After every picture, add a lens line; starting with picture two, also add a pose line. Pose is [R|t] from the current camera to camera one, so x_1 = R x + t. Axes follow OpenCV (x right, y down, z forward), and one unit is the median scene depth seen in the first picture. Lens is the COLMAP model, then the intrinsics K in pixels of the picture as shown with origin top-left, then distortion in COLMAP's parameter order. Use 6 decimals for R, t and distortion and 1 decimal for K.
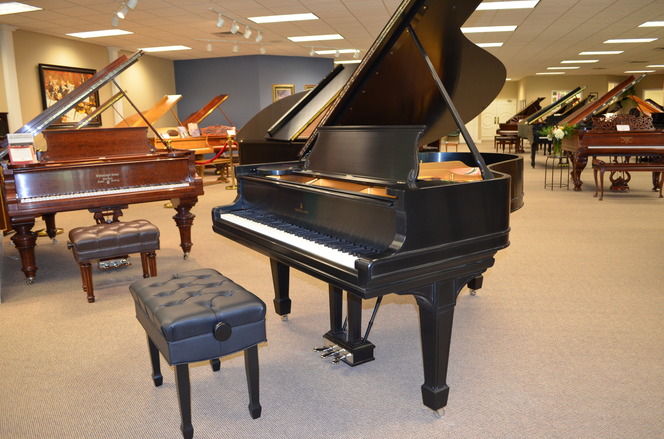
lens RADIAL K [[526.4, 0, 332.0], [0, 526.4, 219.5], [0, 0, 1]] dist [-0.071130, 0.004261]
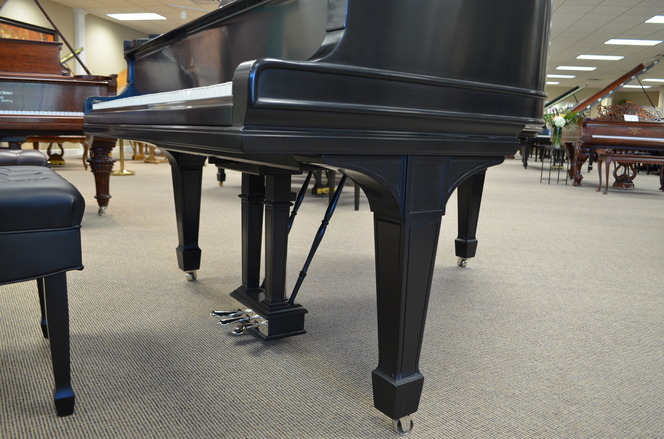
lens RADIAL K [[526.4, 0, 332.0], [0, 526.4, 219.5], [0, 0, 1]] dist [-0.071130, 0.004261]
pose [[0.997885, 0.057800, 0.029756, 0.068861], [-0.057252, 0.998180, -0.018960, 0.114749], [-0.030798, 0.017216, 0.999377, 0.302916]]
